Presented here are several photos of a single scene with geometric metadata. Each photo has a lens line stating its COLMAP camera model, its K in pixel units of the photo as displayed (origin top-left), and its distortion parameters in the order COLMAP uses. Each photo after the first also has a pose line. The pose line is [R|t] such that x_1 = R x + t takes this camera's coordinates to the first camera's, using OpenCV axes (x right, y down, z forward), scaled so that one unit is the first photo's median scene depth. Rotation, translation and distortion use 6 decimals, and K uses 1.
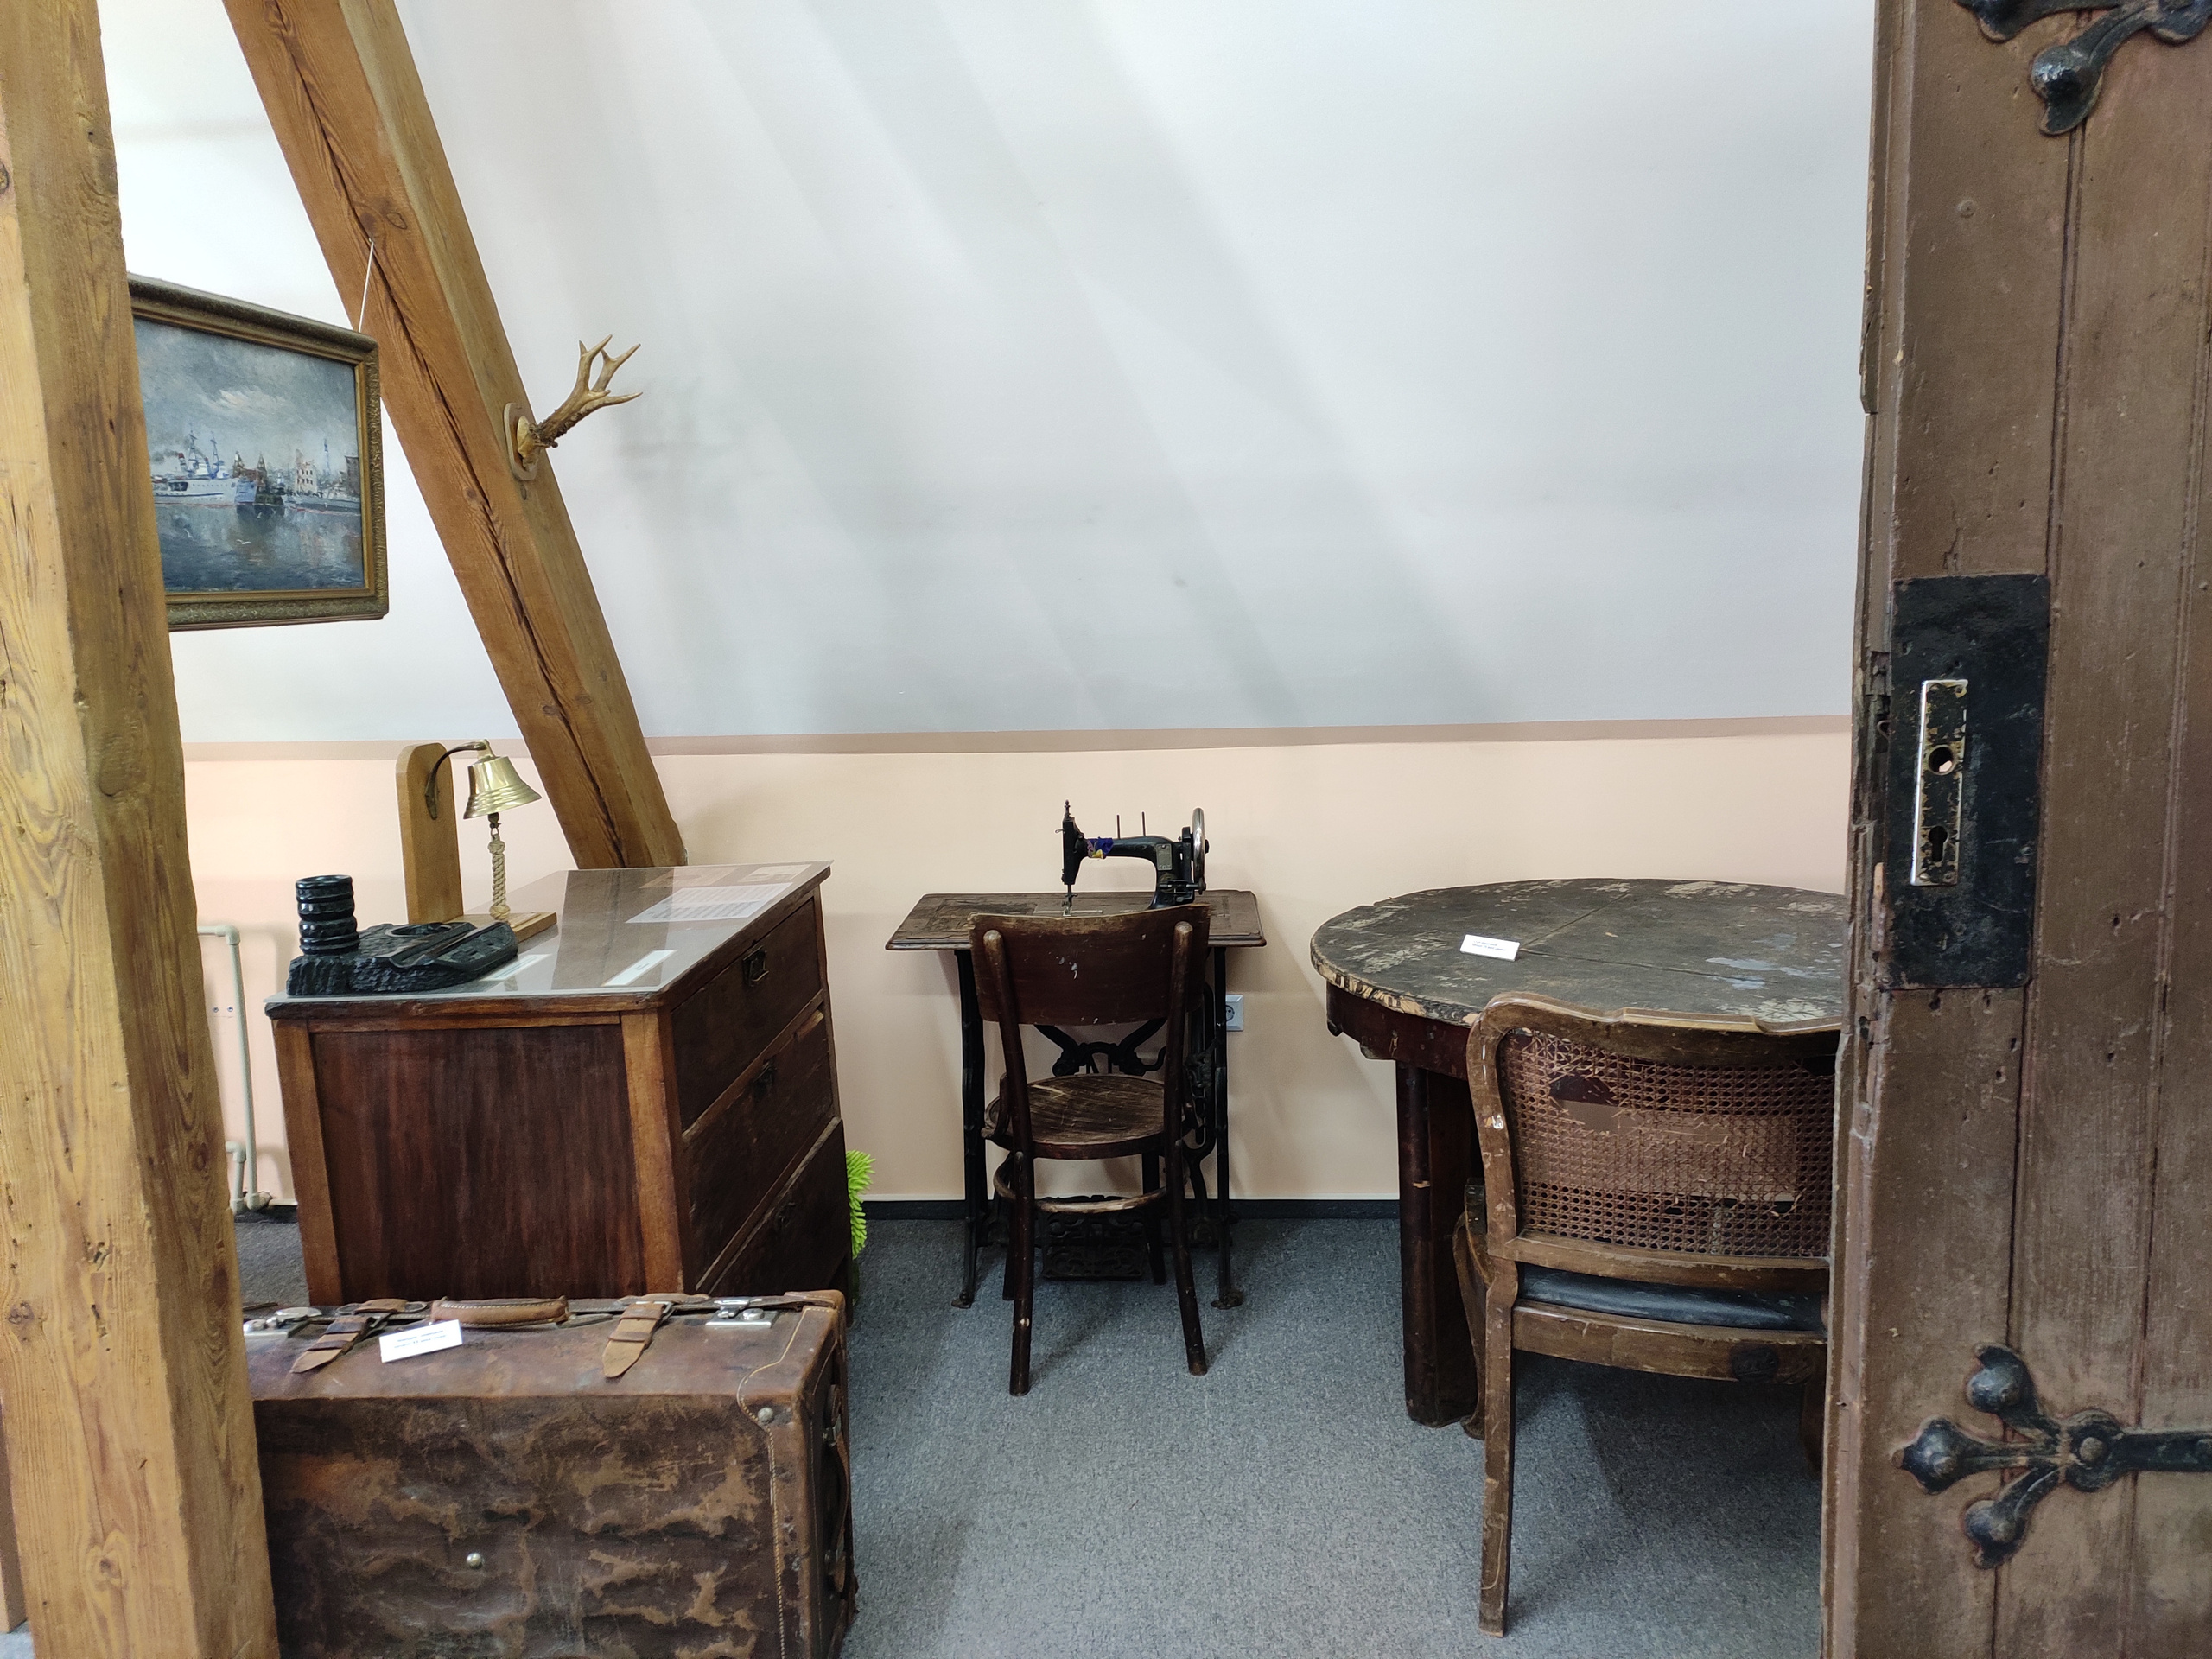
lens RADIAL K [[1628.2, 0, 1108.4], [0, 1628.2, 818.5], [0, 0, 1]] dist [0.034318, 0.001122]
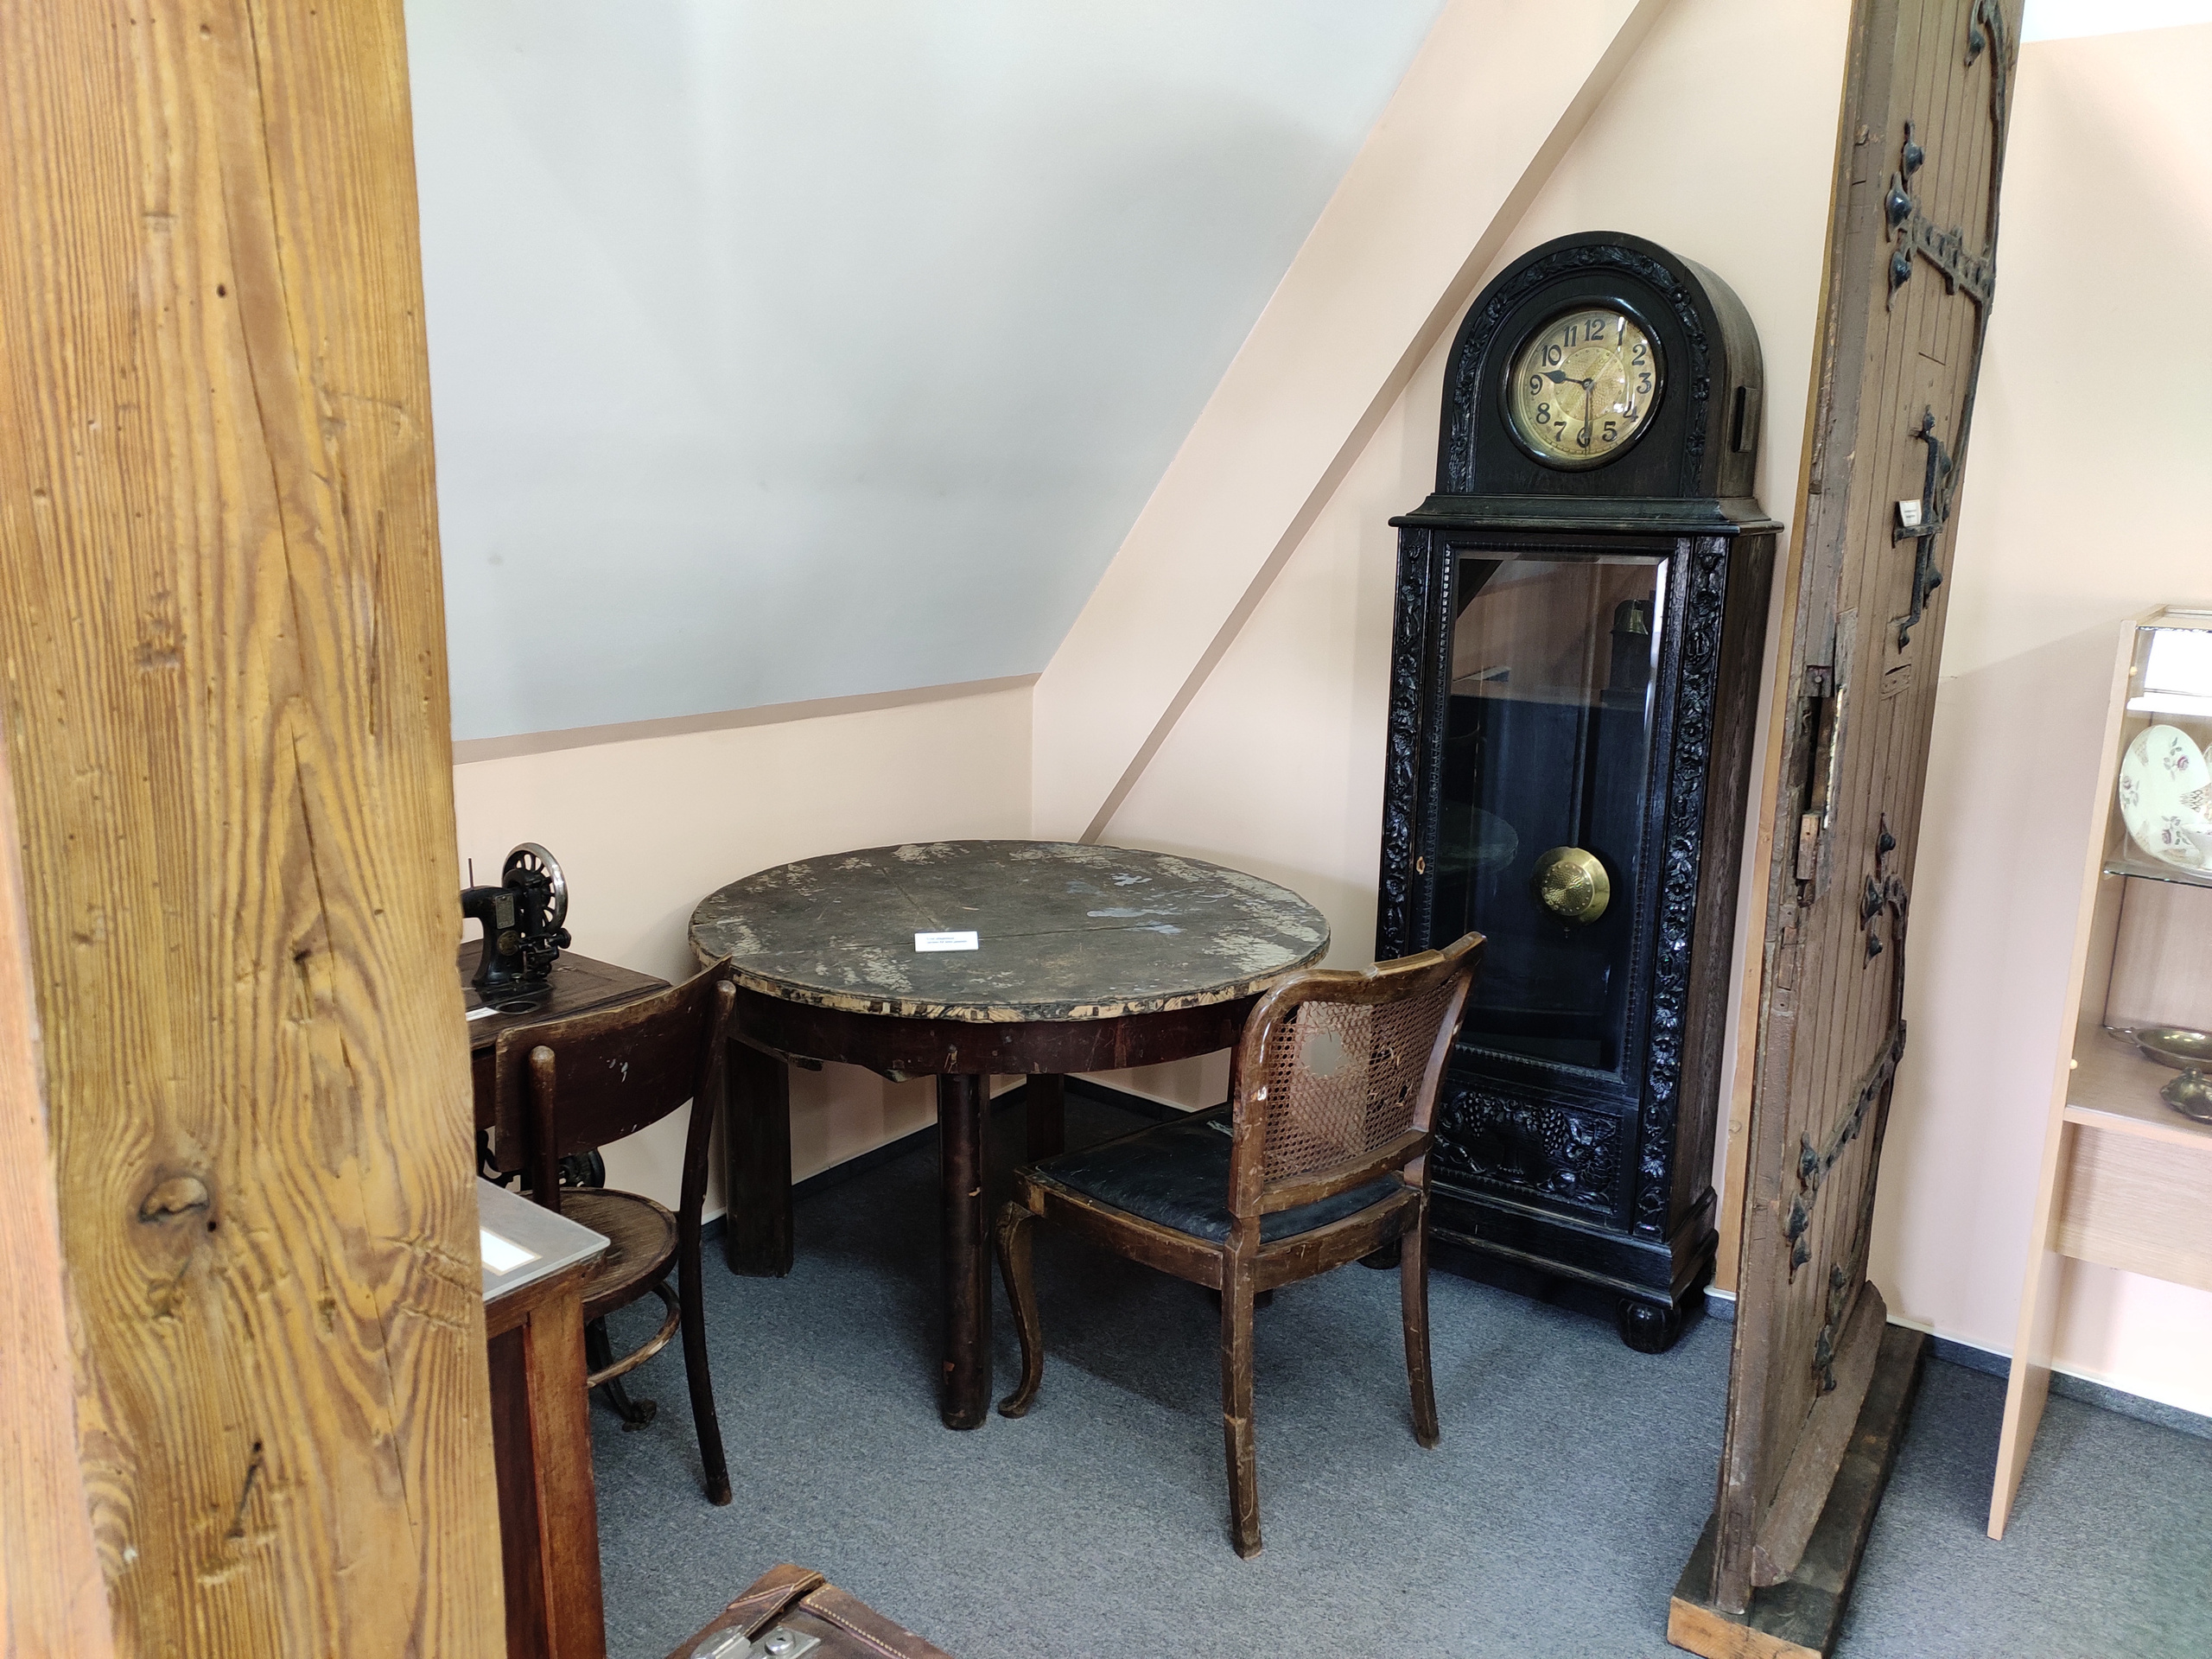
lens RADIAL K [[1628.2, 0, 1105.3], [0, 1628.2, 834.8], [0, 0, 1]] dist [0.034318, 0.001122]
pose [[0.551963, -0.134978, 0.822872, -0.863952], [0.088287, 0.990725, 0.103290, -0.131742], [-0.829182, 0.015637, 0.558761, 0.611077]]
